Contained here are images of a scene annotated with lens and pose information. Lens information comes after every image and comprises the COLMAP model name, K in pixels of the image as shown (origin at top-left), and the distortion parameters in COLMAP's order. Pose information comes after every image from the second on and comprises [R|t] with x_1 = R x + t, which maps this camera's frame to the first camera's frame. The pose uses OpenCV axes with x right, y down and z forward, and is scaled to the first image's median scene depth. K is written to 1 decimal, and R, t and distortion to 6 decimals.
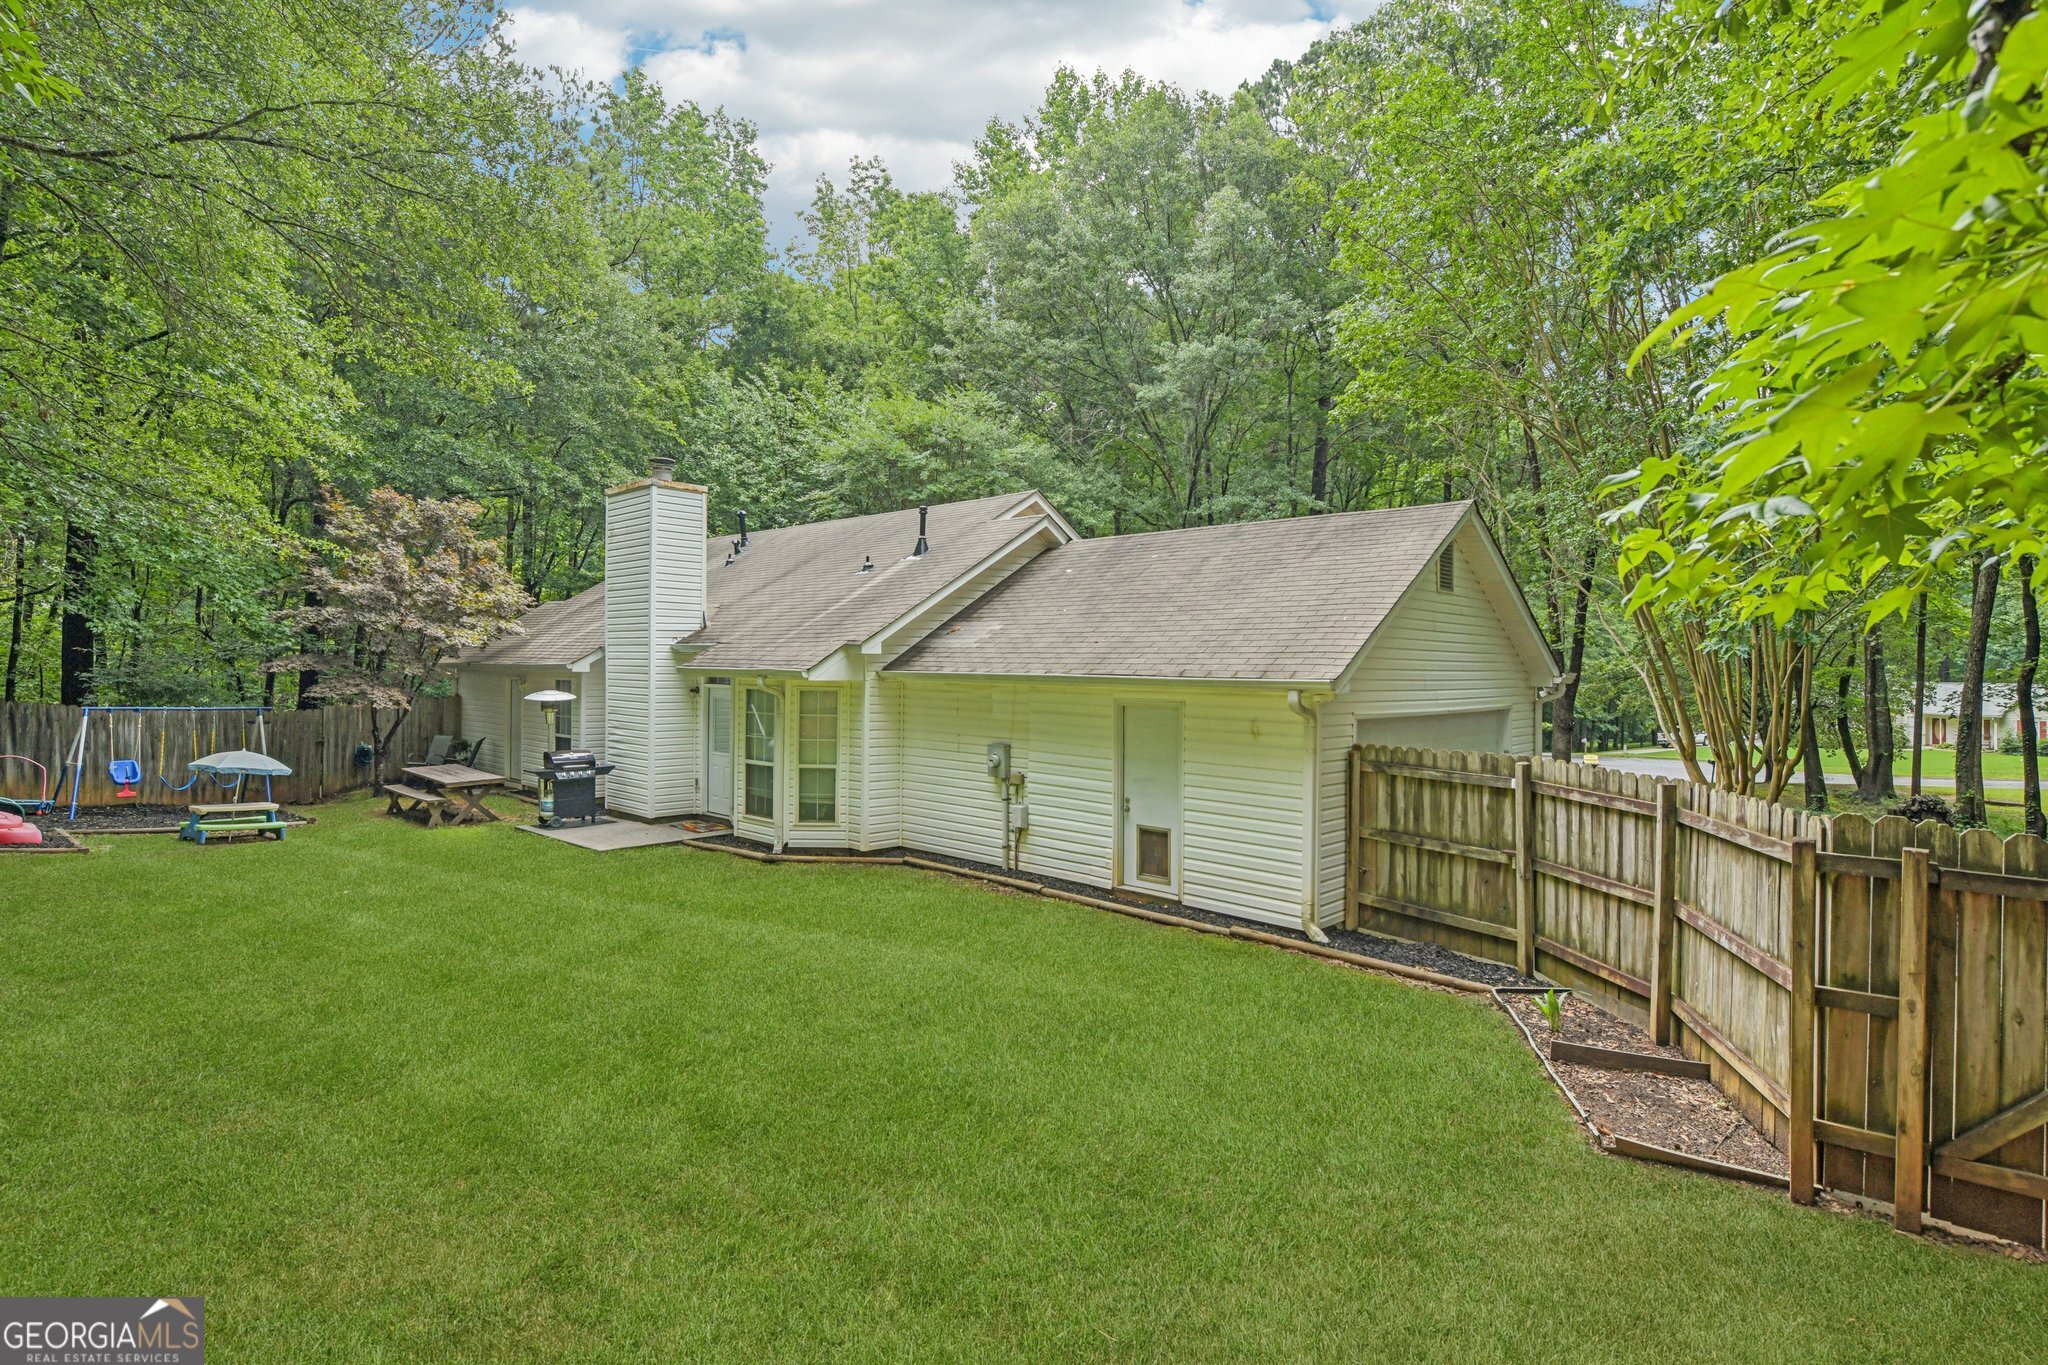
lens RADIAL K [[1000.1, 0, 1024.0], [0, 1000.1, 682.5], [0, 0, 1]] dist [-0.004591, -0.000462]
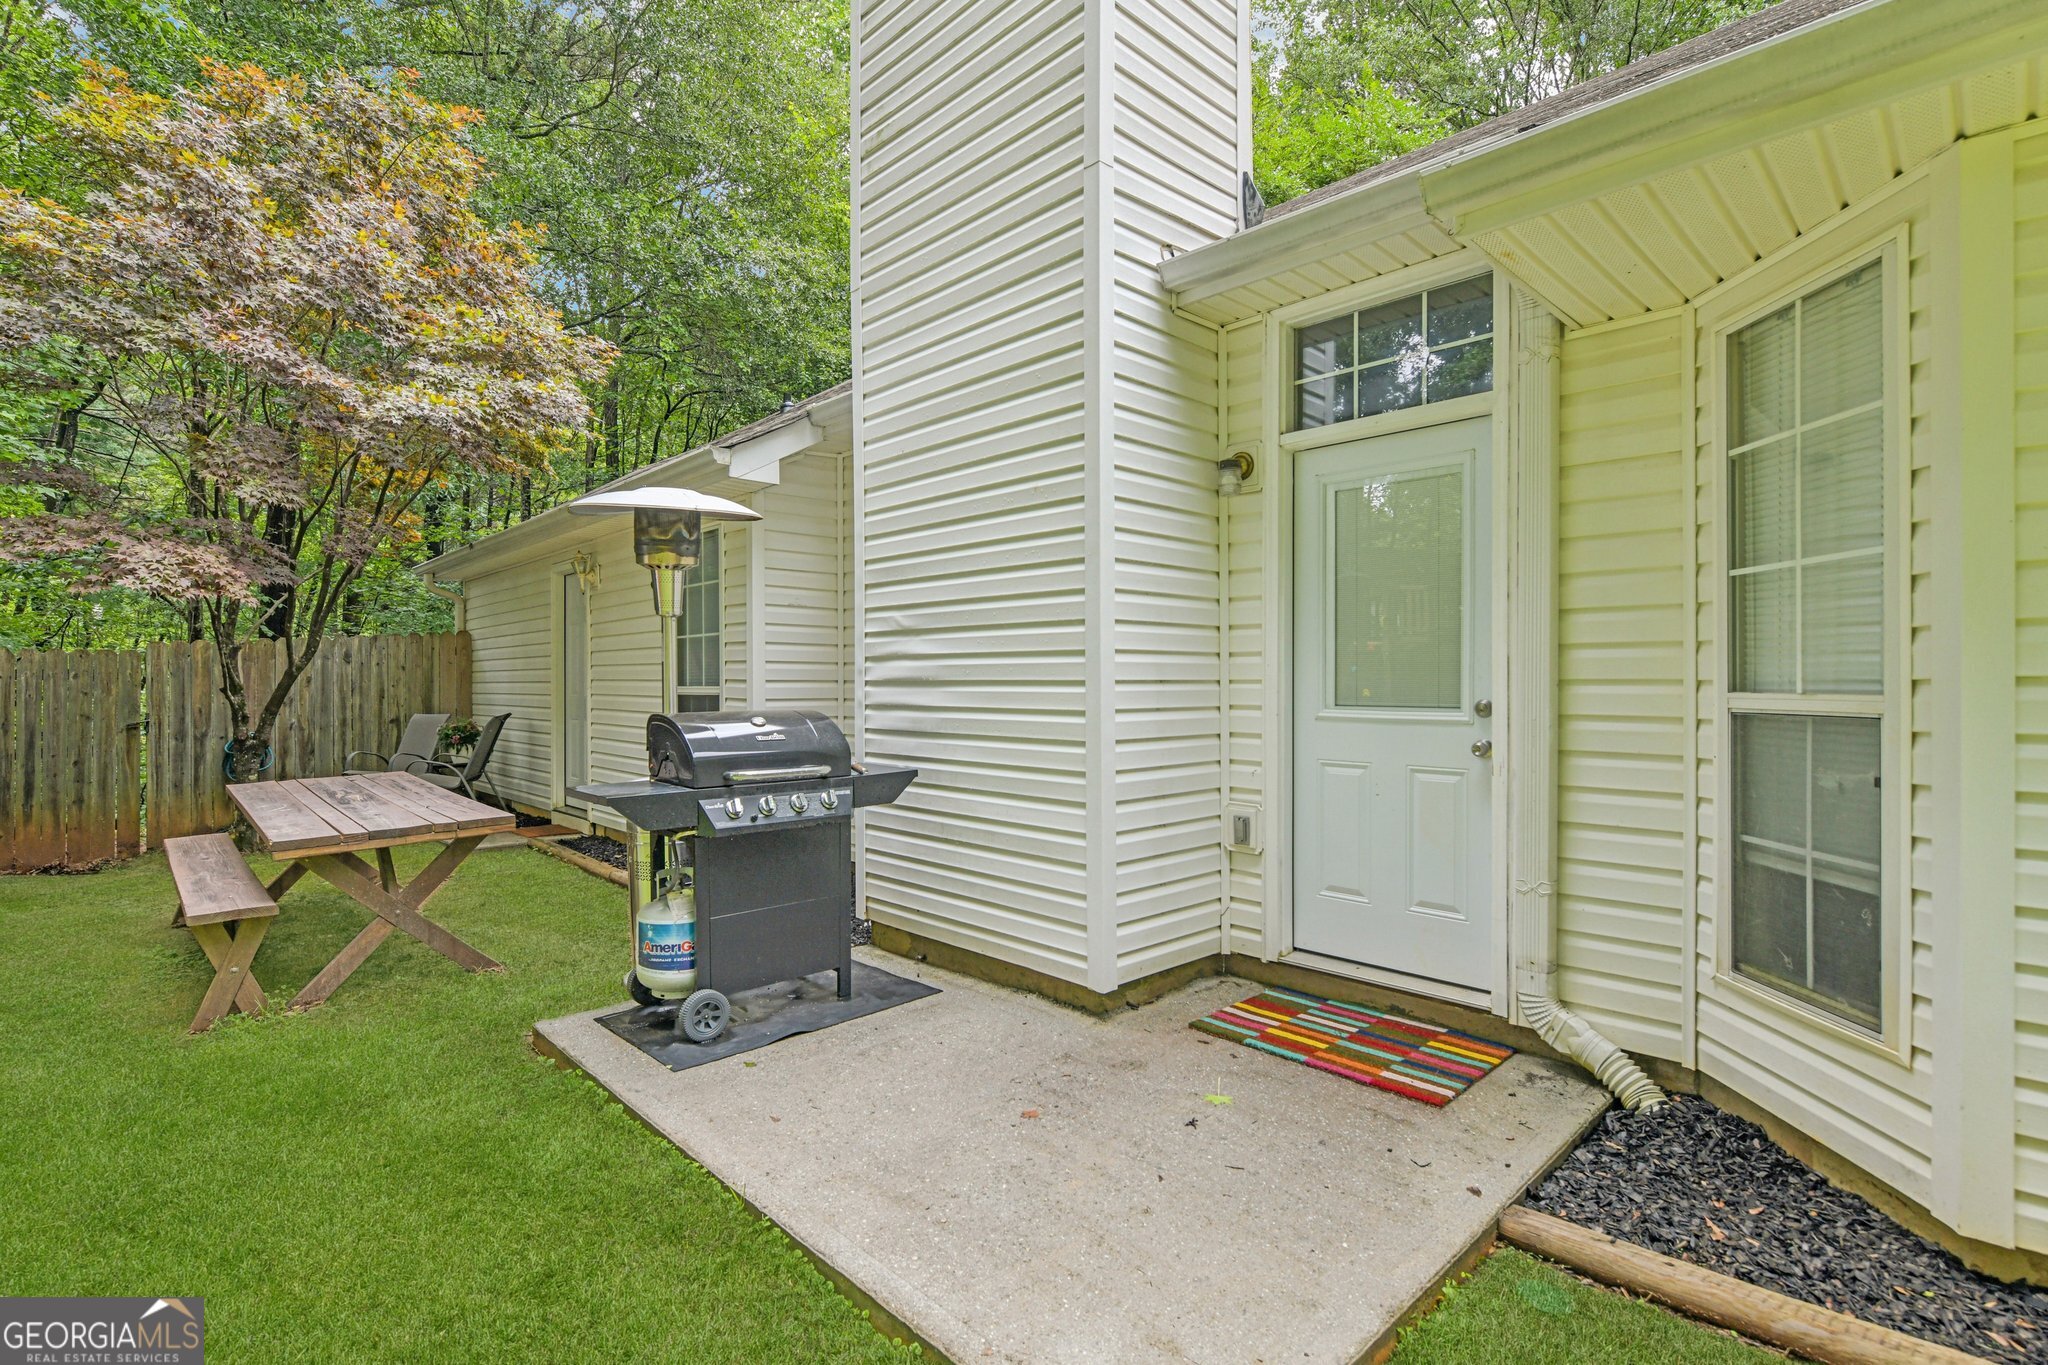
lens RADIAL K [[946.8, 0, 1024.0], [0, 946.8, 682.5], [0, 0, 1]] dist [0.000725, 0.000120]
pose [[0.998539, -0.013272, -0.052388, -0.431088], [0.012447, 0.999794, -0.016040, 0.076593], [0.052590, 0.015365, 0.998498, 0.884568]]
